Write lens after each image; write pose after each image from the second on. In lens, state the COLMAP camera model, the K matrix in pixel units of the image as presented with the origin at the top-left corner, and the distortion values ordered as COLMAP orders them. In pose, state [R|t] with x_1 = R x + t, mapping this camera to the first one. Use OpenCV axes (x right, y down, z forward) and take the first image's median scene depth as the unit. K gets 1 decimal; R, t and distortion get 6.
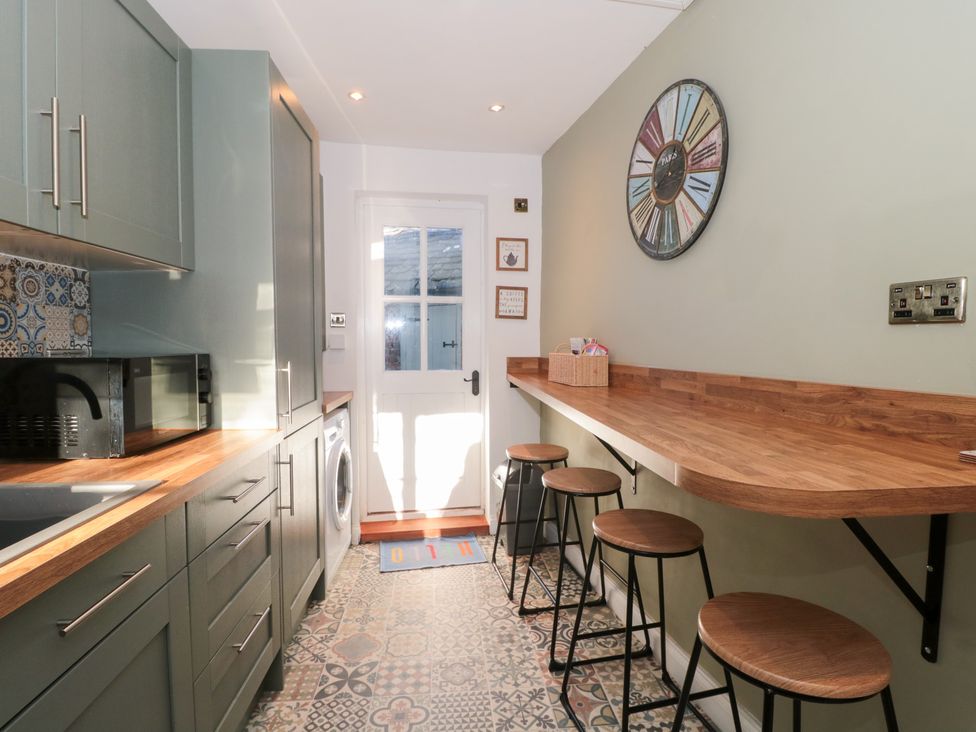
lens RADIAL K [[508.1, 0, 484.9], [0, 508.1, 361.5], [0, 0, 1]] dist [0.005424, -0.015368]
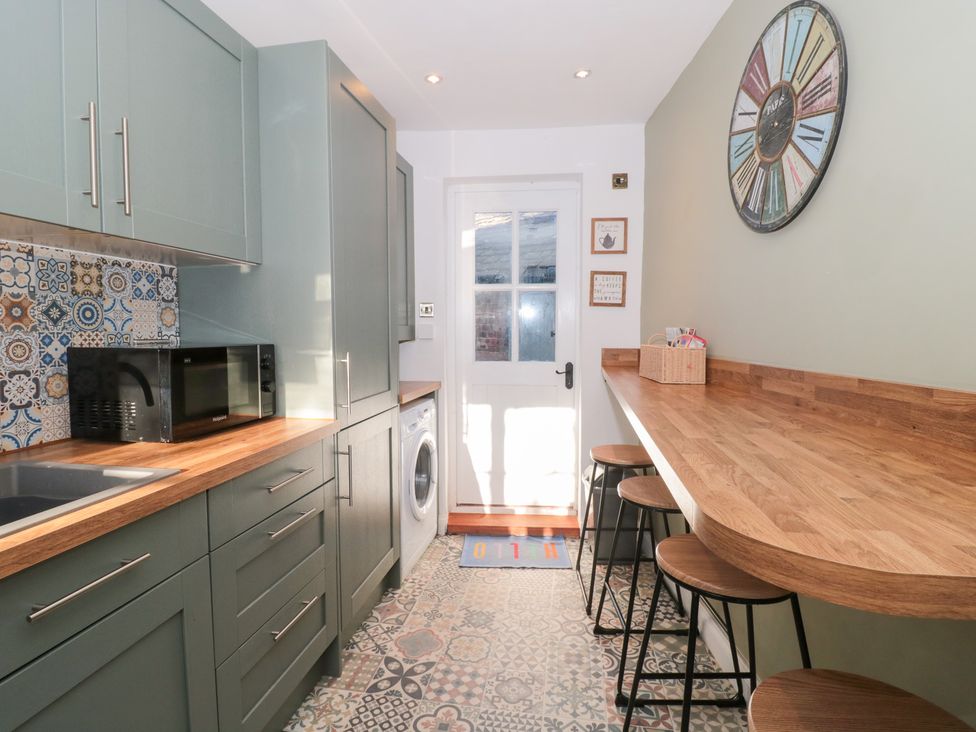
lens RADIAL K [[508.1, 0, 484.9], [0, 508.1, 361.5], [0, 0, 1]] dist [0.005424, -0.015368]
pose [[0.967937, 0.014487, -0.250776, 0.128442], [-0.009293, 0.999717, 0.021885, -0.006571], [0.251023, -0.018853, 0.967798, 0.105353]]
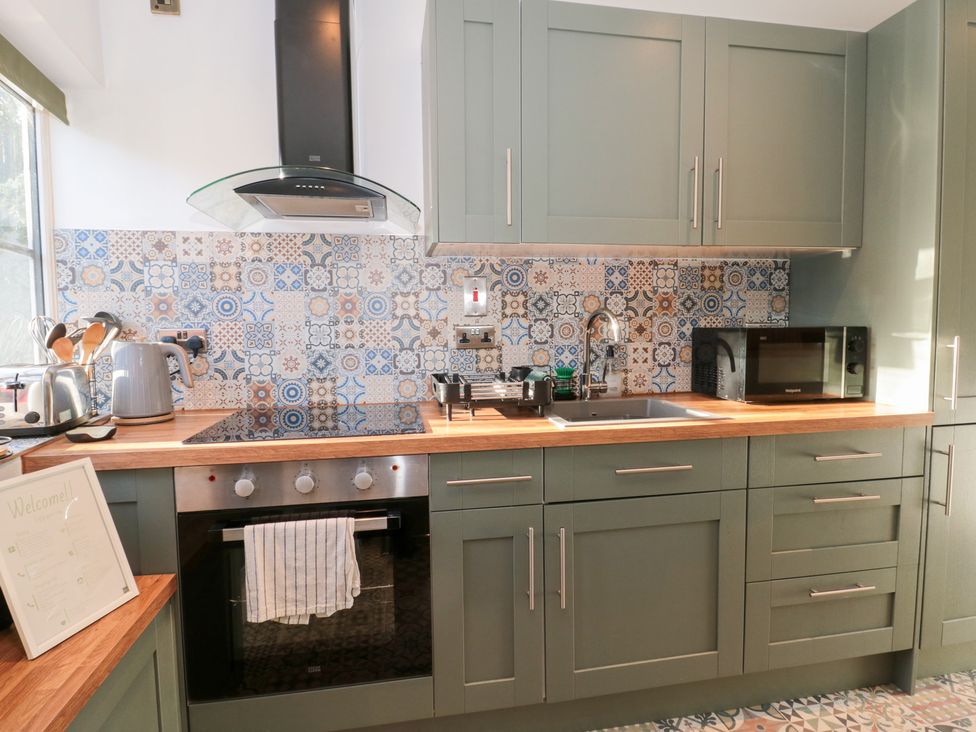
lens RADIAL K [[516.0, 0, 487.2], [0, 516.0, 360.9], [0, 0, 1]] dist [0.001921, -0.014425]
pose [[0.094098, 0.063424, -0.993541, 0.405897], [-0.028960, 0.997721, 0.060948, 0.012215], [0.995142, 0.023038, 0.095720, 0.140718]]
